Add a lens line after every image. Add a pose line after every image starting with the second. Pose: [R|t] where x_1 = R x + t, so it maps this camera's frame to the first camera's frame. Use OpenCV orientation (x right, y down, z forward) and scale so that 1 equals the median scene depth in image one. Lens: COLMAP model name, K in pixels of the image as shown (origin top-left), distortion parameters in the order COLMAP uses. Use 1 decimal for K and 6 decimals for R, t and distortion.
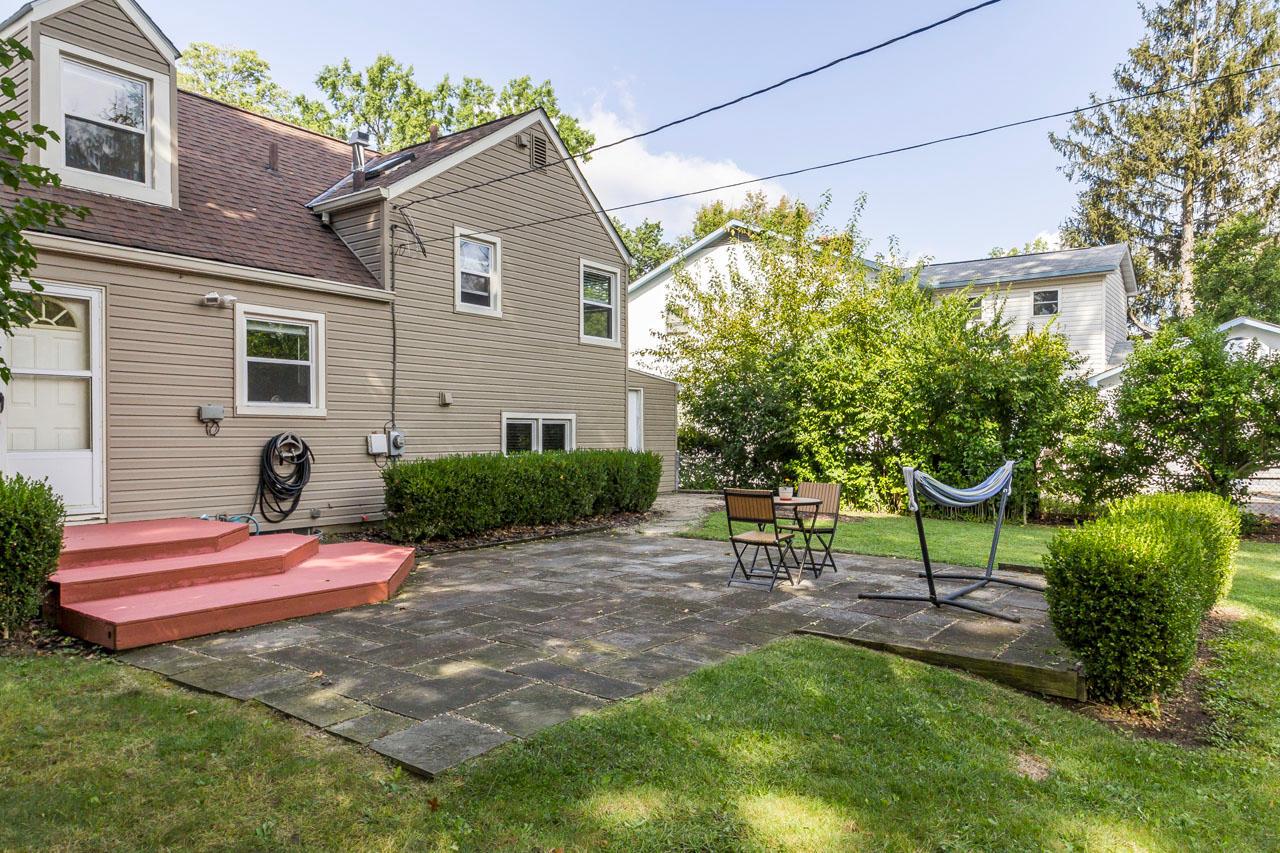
lens RADIAL K [[812.6, 0, 585.2], [0, 812.6, 440.3], [0, 0, 1]] dist [0.006971, 0.000882]
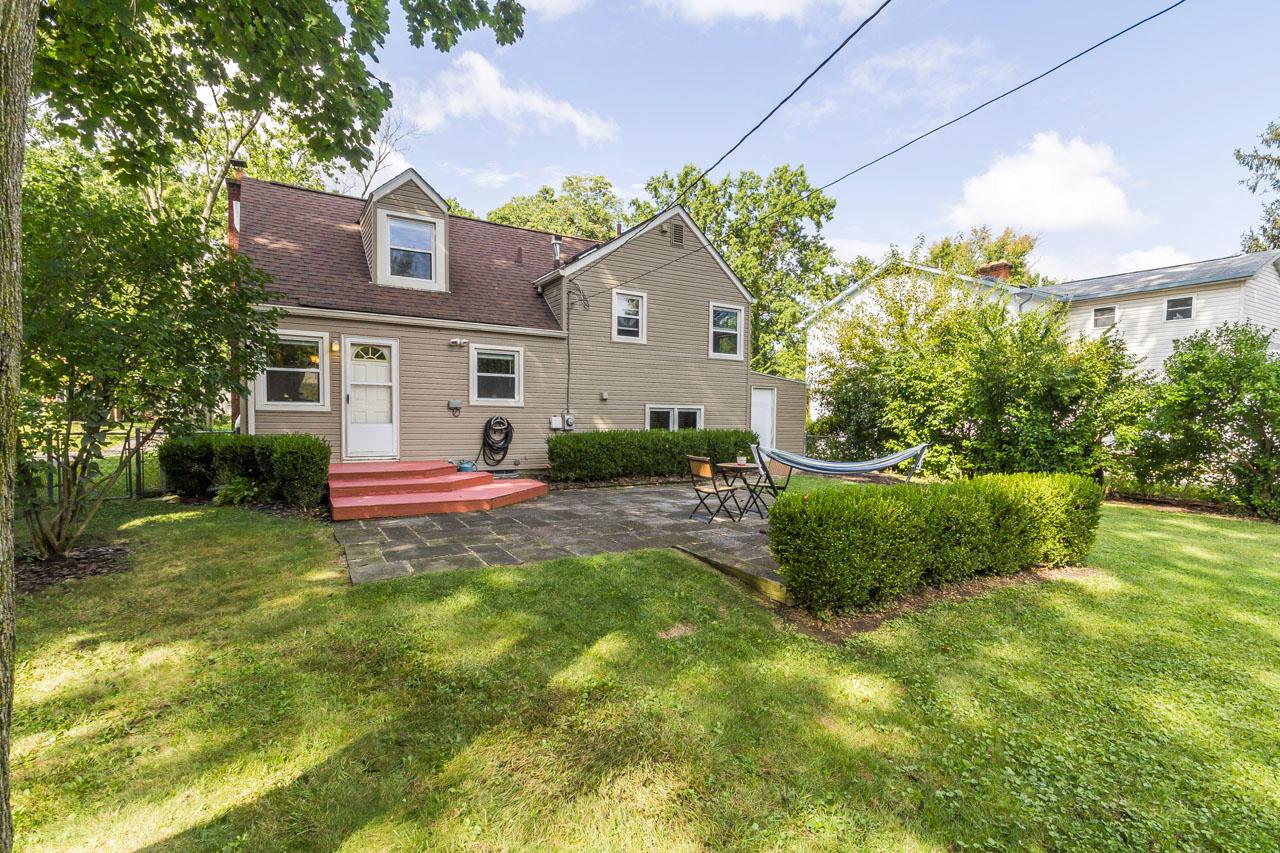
lens RADIAL K [[549.0, 0, 622.8], [0, 549.0, 436.7], [0, 0, 1]] dist [0.003388, 0.000532]
pose [[0.930900, 0.026887, -0.364284, 0.286513], [-0.016304, 0.999352, 0.032095, -0.005456], [0.364911, -0.023938, 0.930735, -0.012317]]
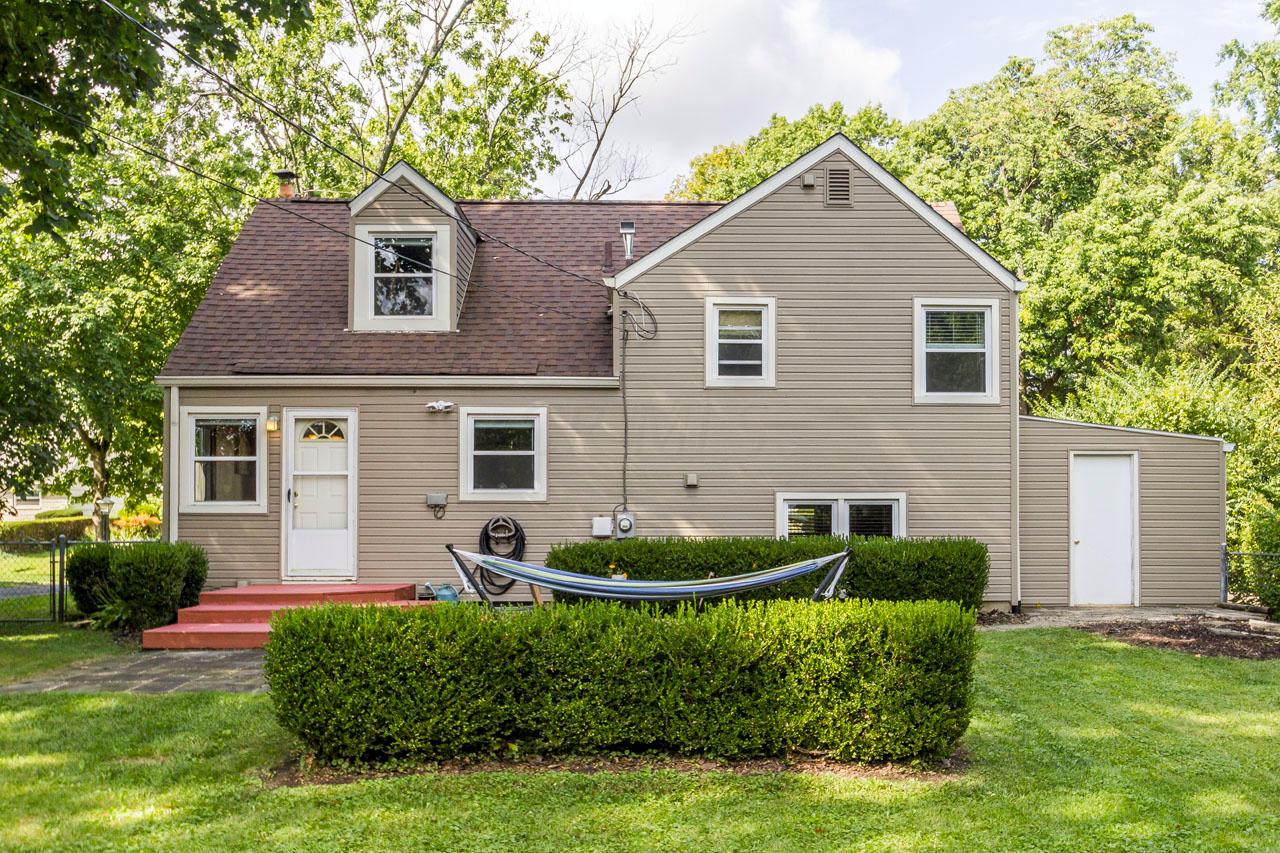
lens RADIAL K [[1130.6, 0, 732.5], [0, 1130.6, 497.6], [0, 0, 1]] dist [0.002321, -0.010360]
pose [[0.675645, -0.011572, -0.737136, 0.900543], [-0.005715, 0.999765, -0.020933, -0.003386], [0.737205, 0.018356, 0.675420, 0.153528]]
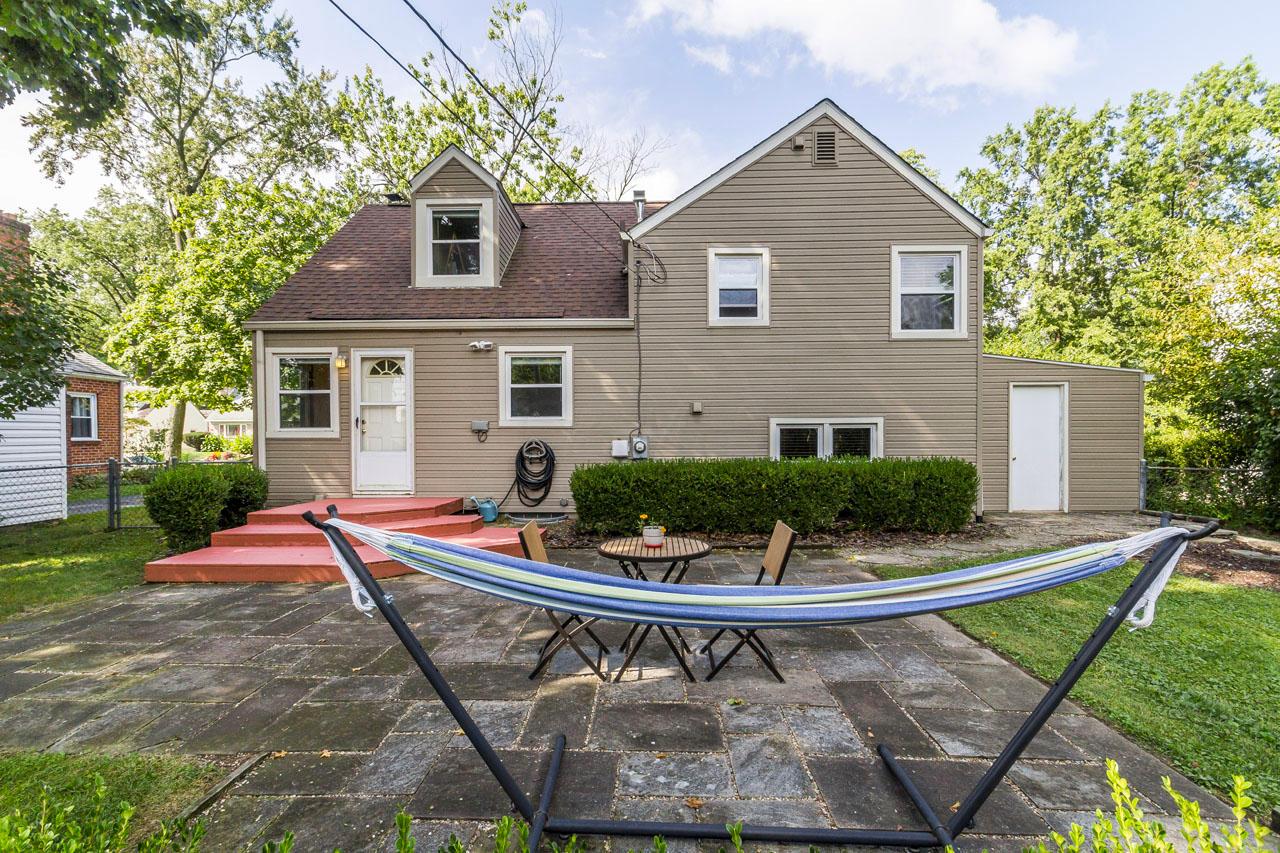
lens RADIAL K [[572.1, 0, 644.3], [0, 572.1, 447.6], [0, 0, 1]] dist [0.000294, -0.000536]
pose [[0.627690, 0.013805, -0.778341, 0.418244], [-0.001966, 0.999868, 0.016148, -0.010082], [0.778461, -0.008606, 0.627634, 0.493436]]
